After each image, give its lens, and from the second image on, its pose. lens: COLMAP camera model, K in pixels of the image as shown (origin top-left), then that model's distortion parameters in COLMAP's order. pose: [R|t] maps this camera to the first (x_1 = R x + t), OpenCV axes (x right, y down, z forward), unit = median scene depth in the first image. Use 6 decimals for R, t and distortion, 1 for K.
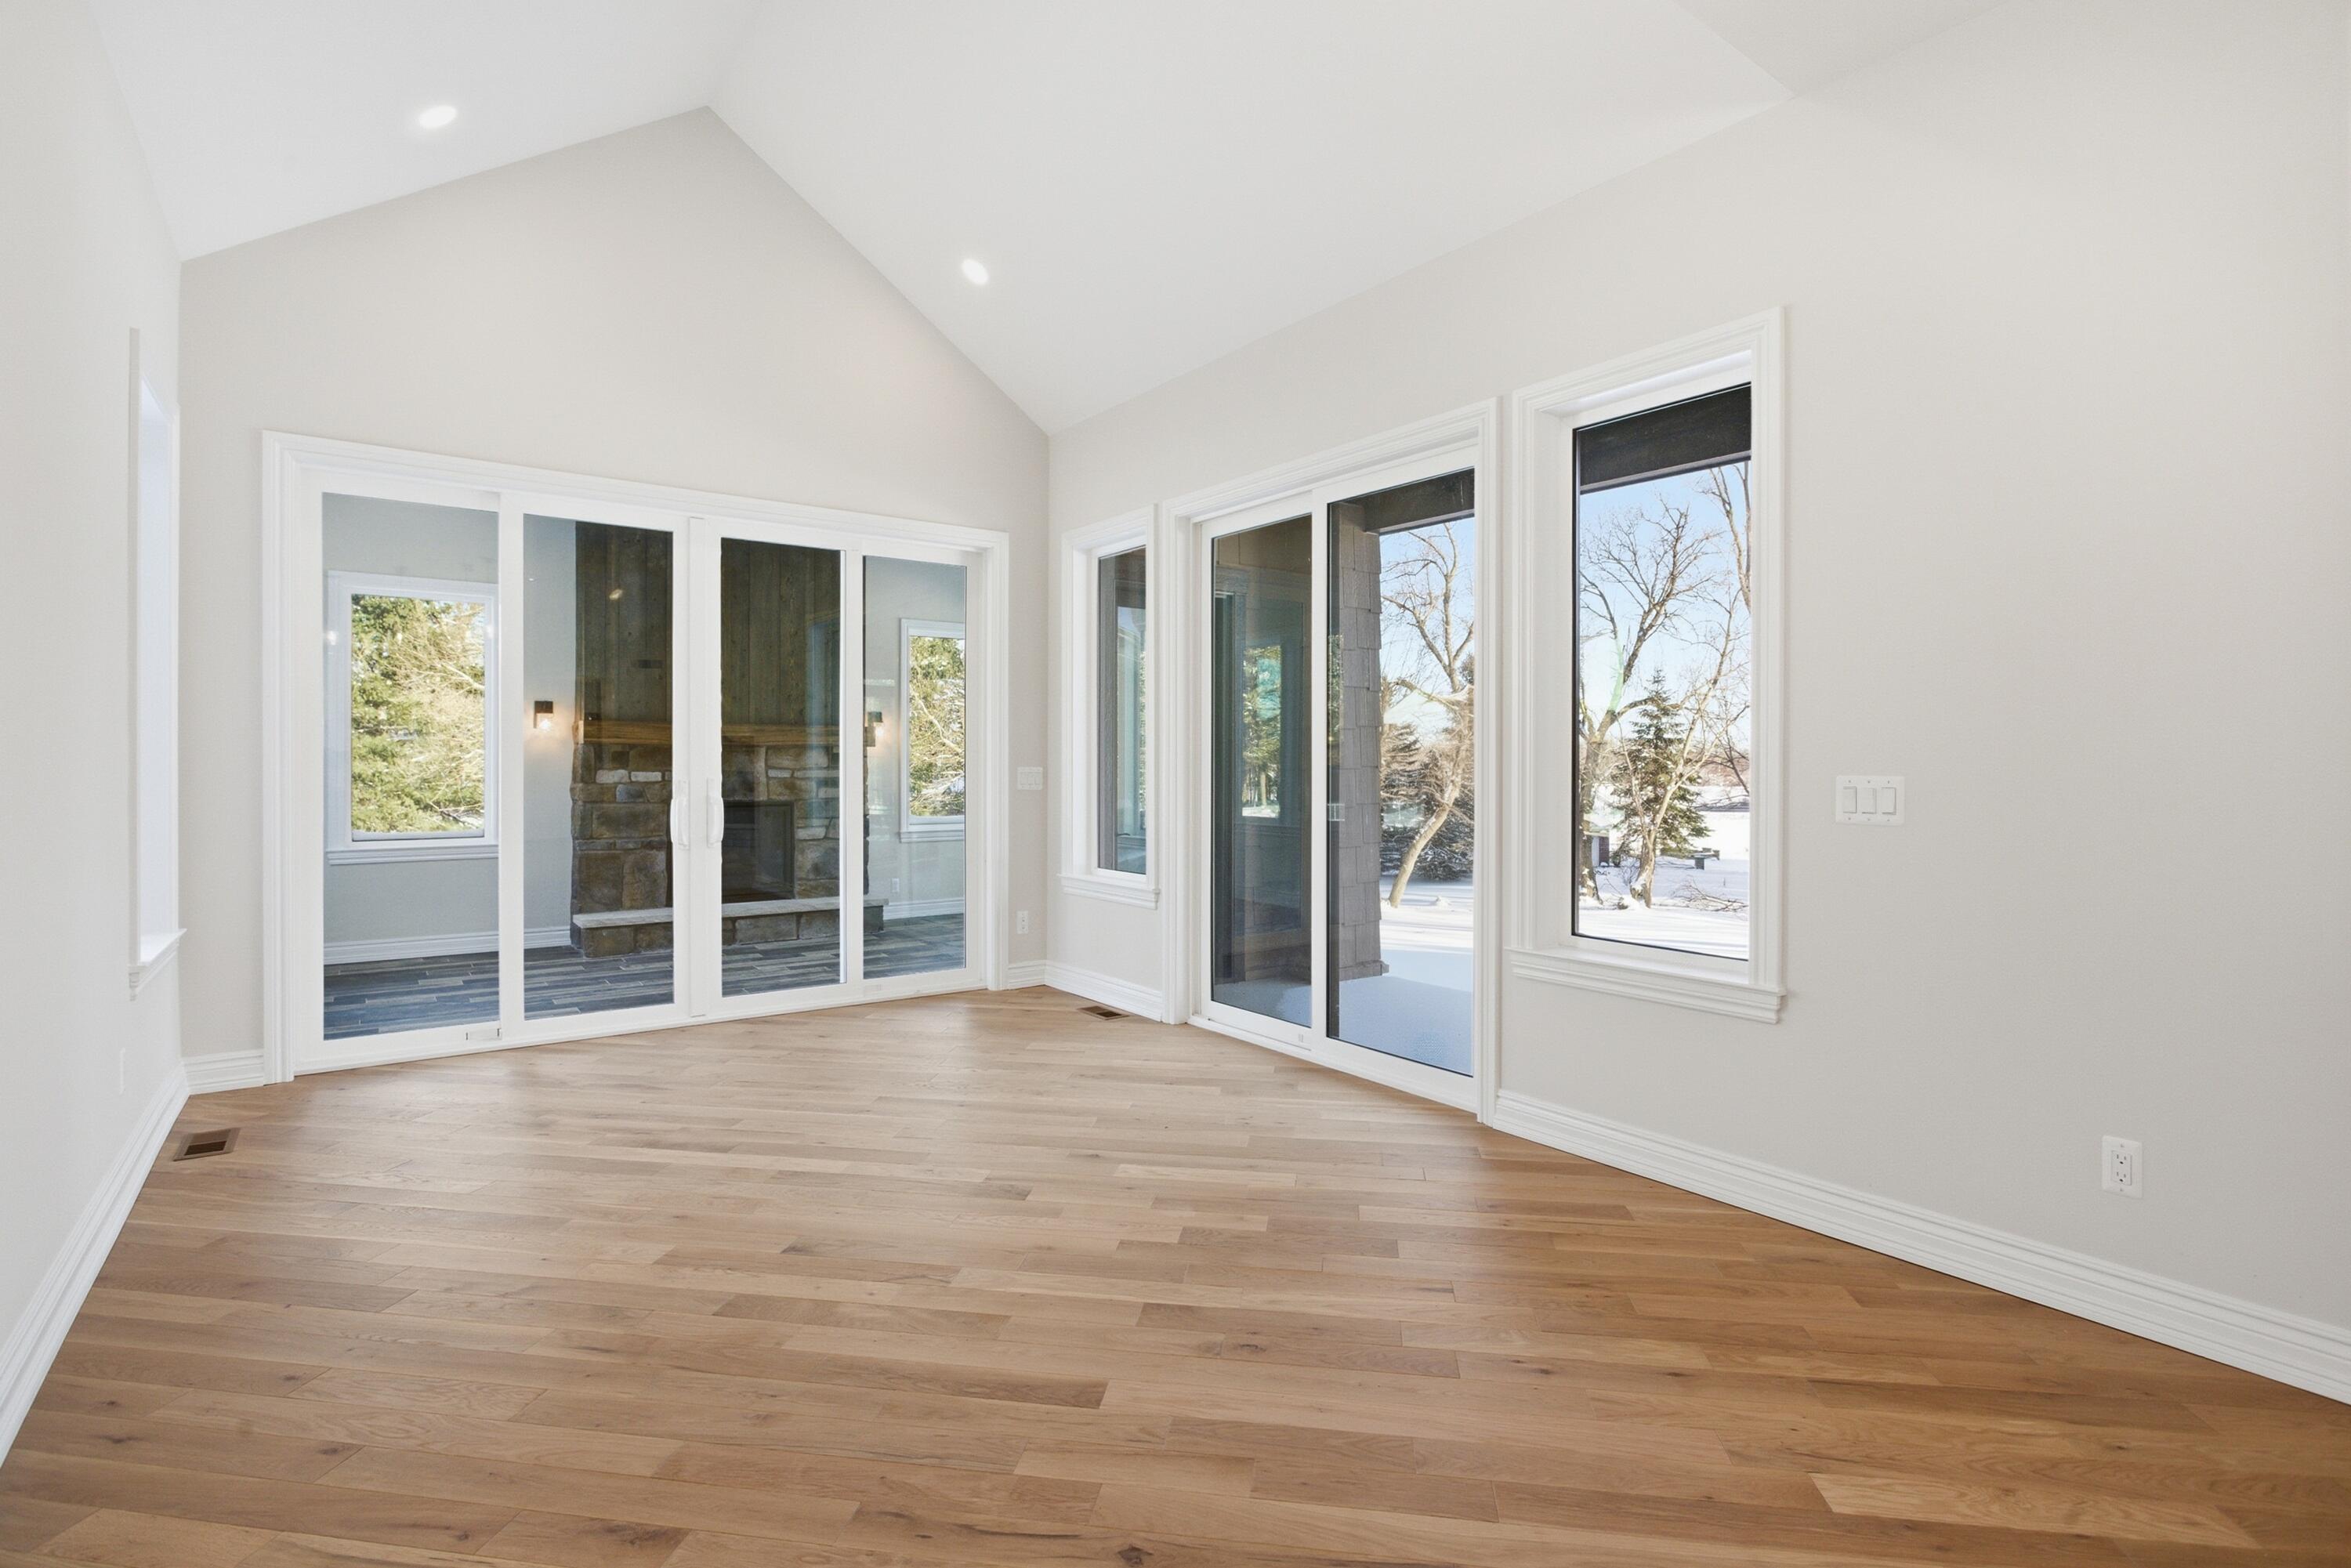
lens RADIAL K [[1122.5, 0, 1175.5], [0, 1122.5, 784.0], [0, 0, 1]] dist [-0.014051, 0.000895]
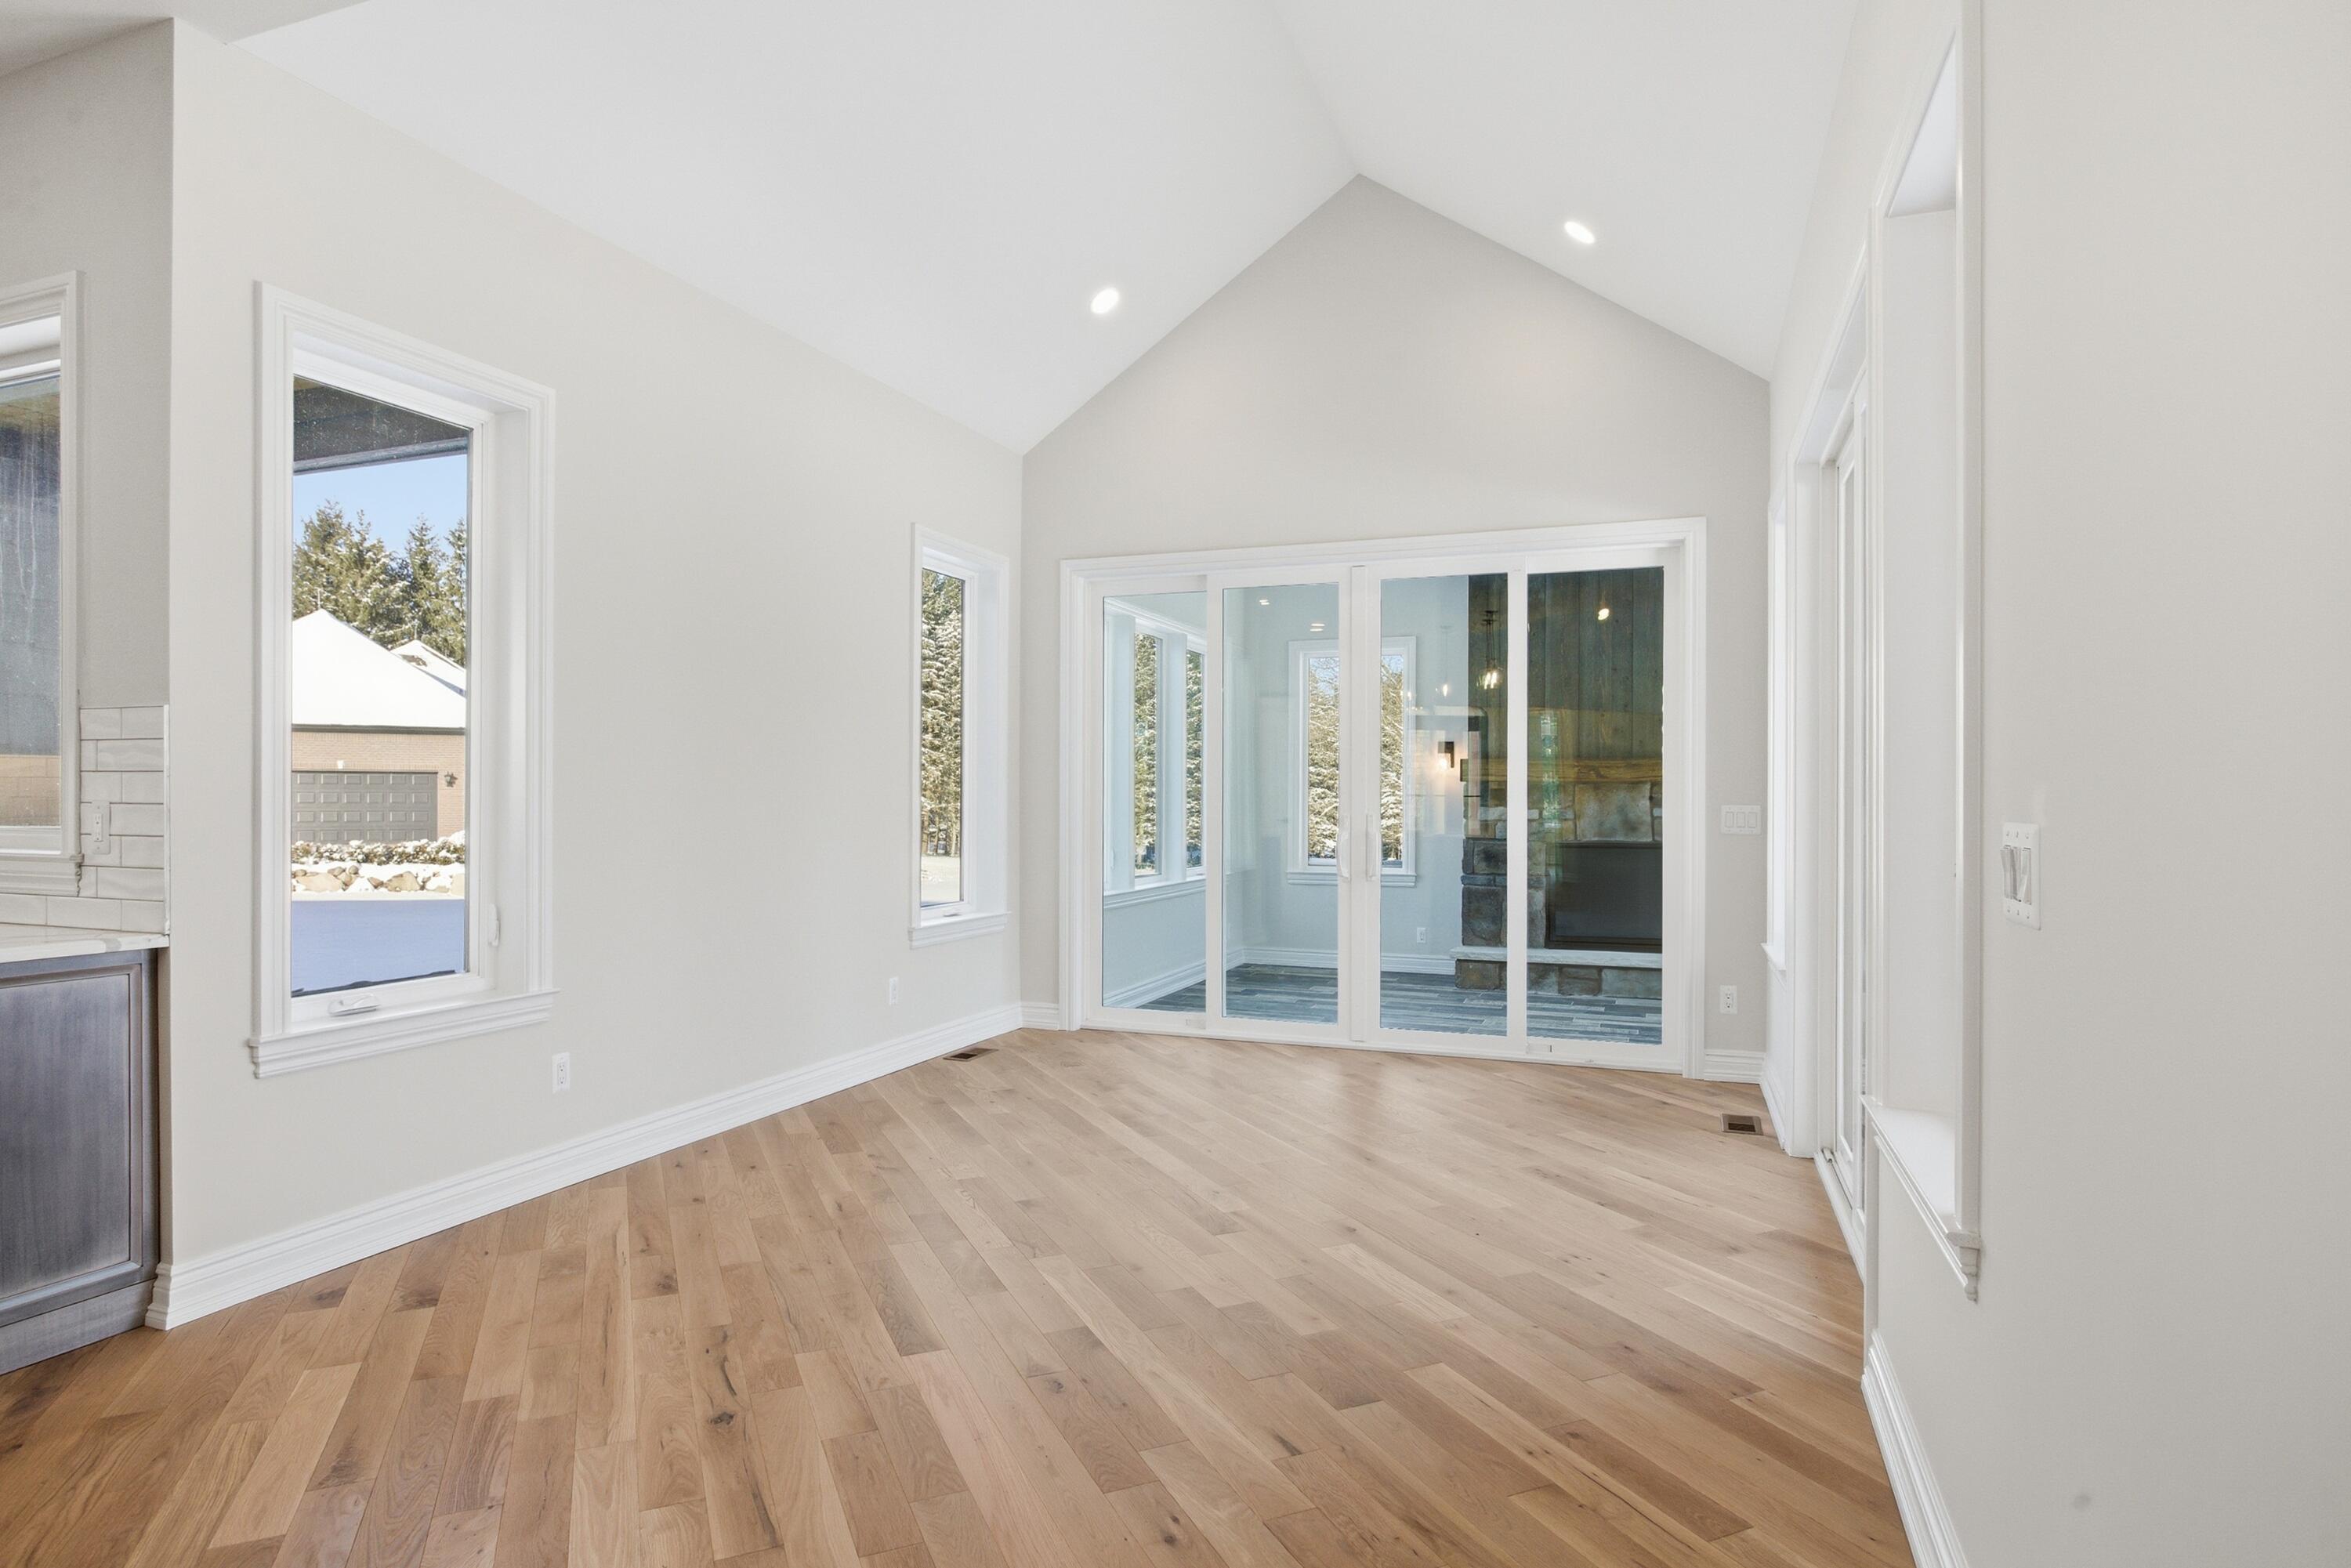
lens RADIAL K [[1264.9, 0, 1165.2], [0, 1264.9, 809.1], [0, 0, 1]] dist [-0.021518, -0.000040]
pose [[0.534975, 0.007181, -0.844838, 0.382272], [-0.018406, 0.999826, -0.003157, -0.001815], [0.844668, 0.017239, 0.535013, 0.172238]]
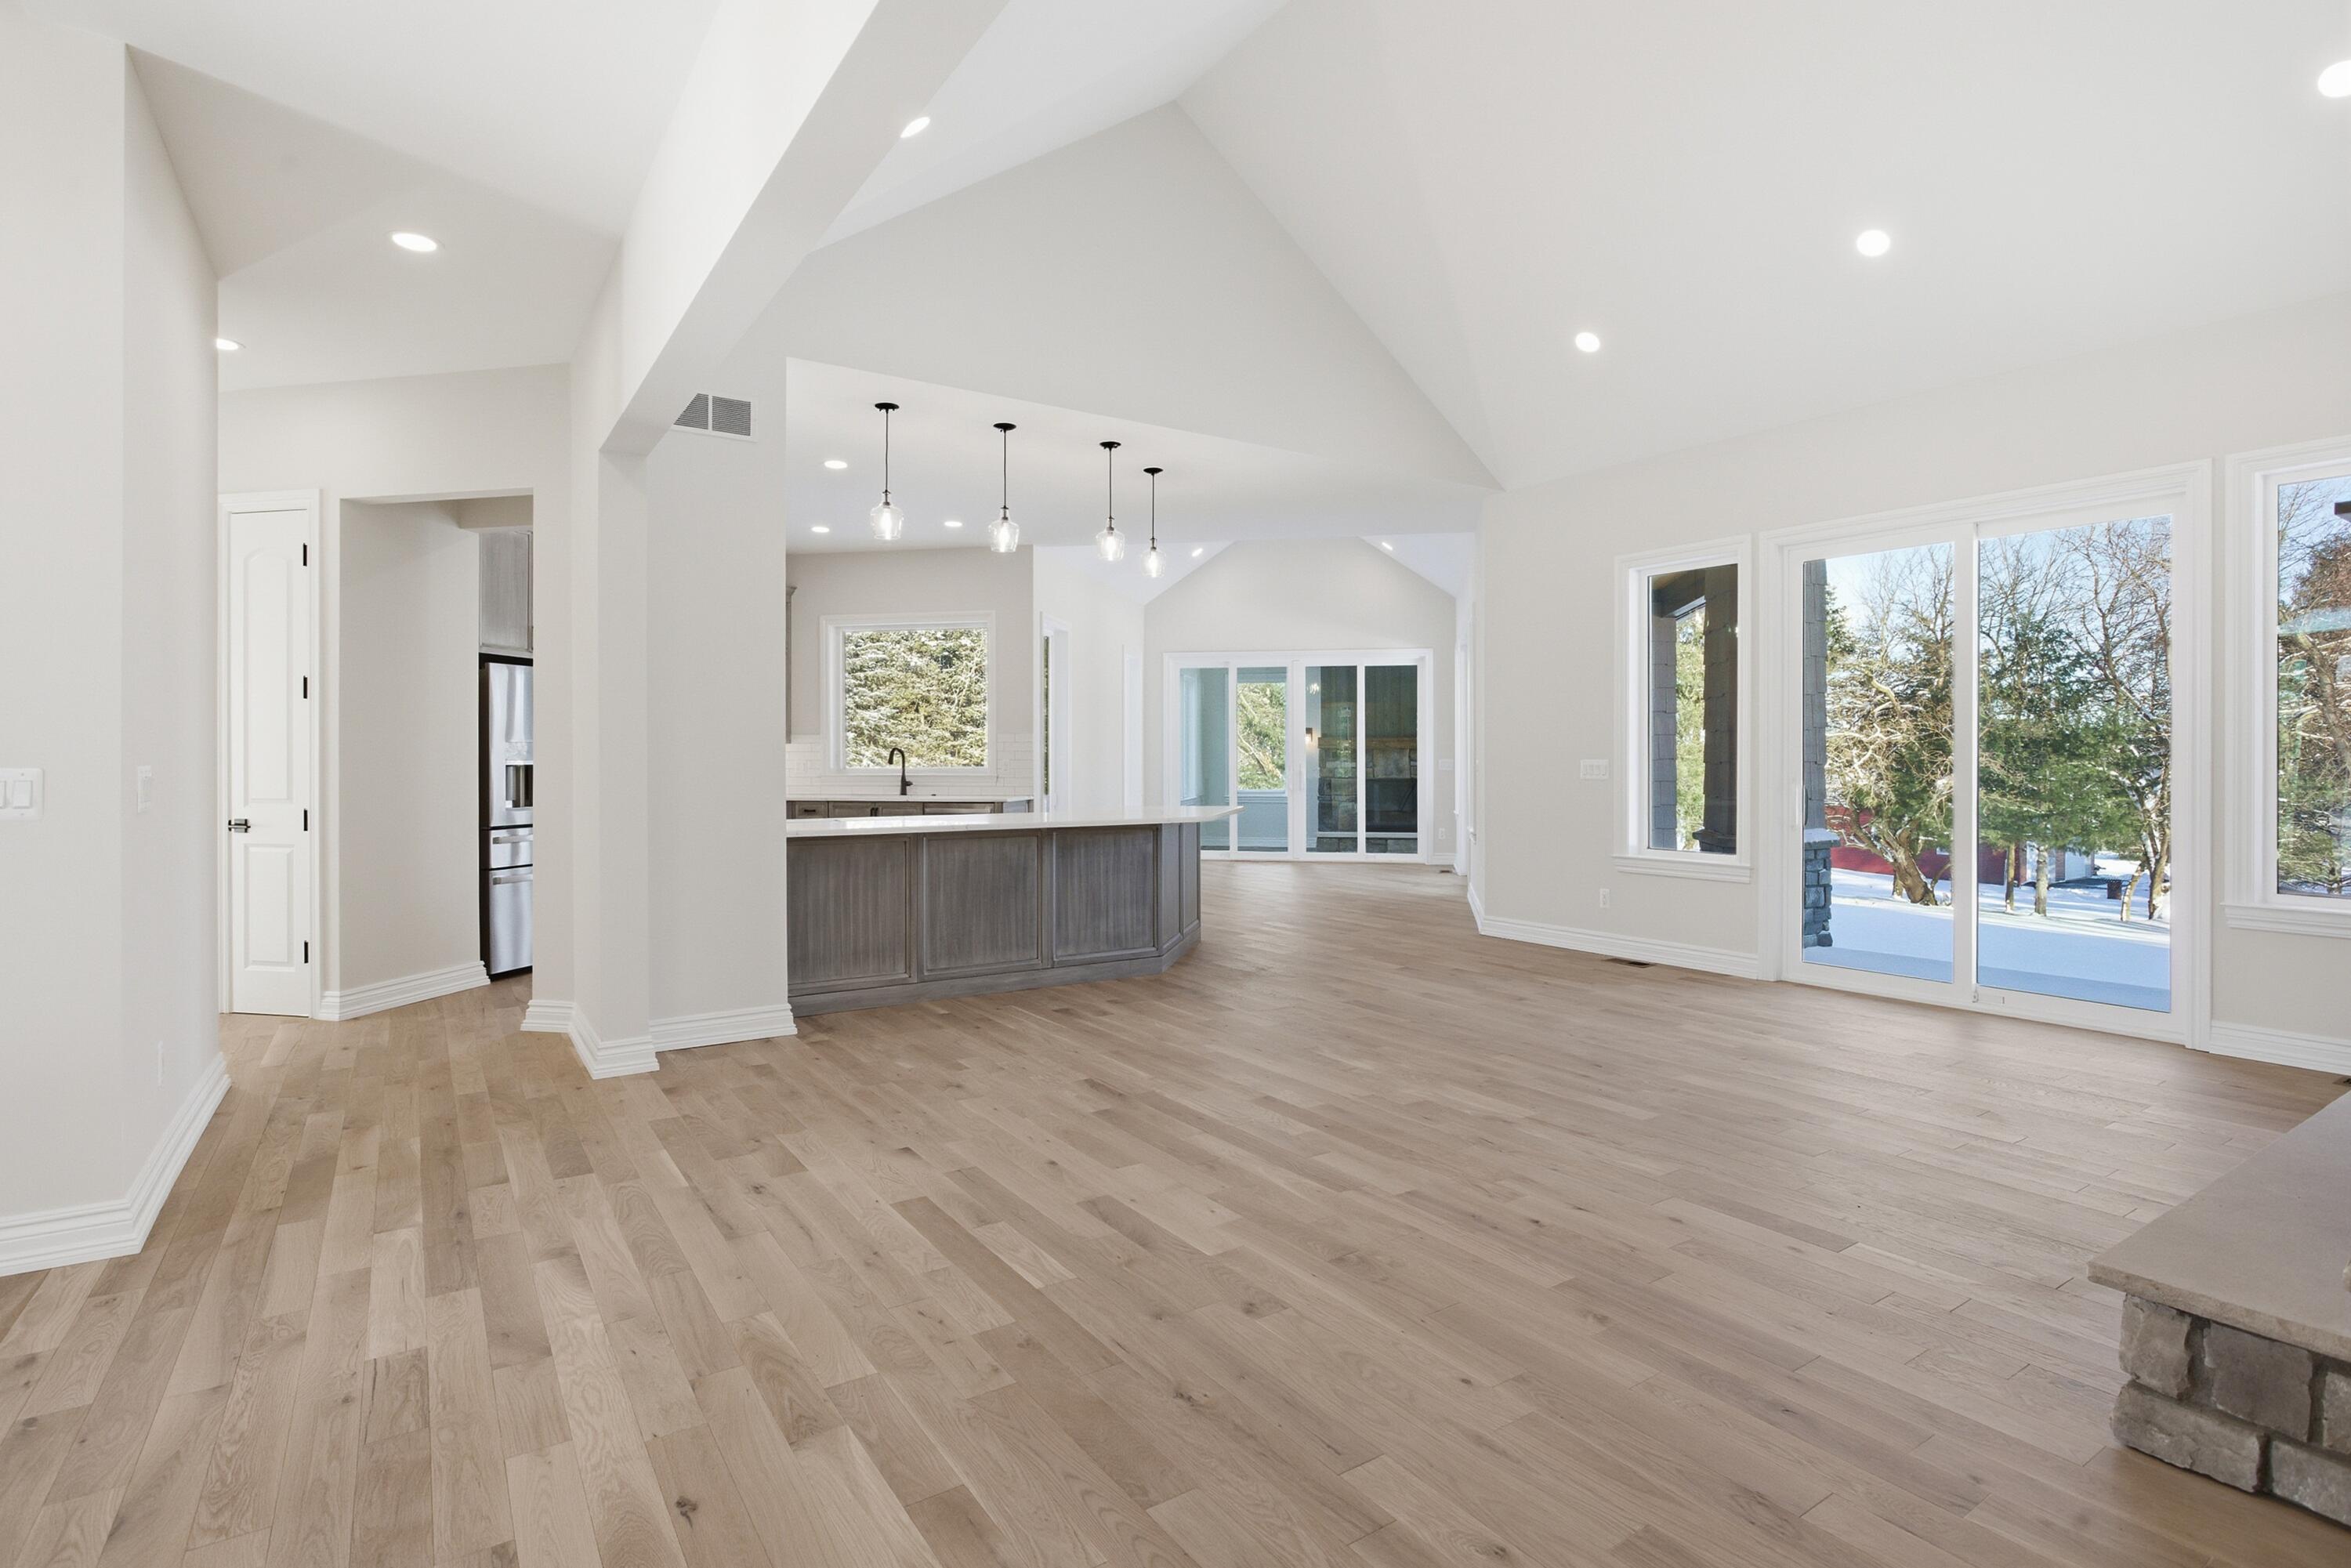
lens RADIAL K [[1157.2, 0, 1175.5], [0, 1157.2, 784.0], [0, 0, 1]] dist [-0.010813, 0.000414]
pose [[0.670663, 0.014316, -0.741624, 1.072582], [-0.011294, 0.999895, 0.009088, 0.016035], [0.741677, 0.002281, 0.670754, -0.775936]]
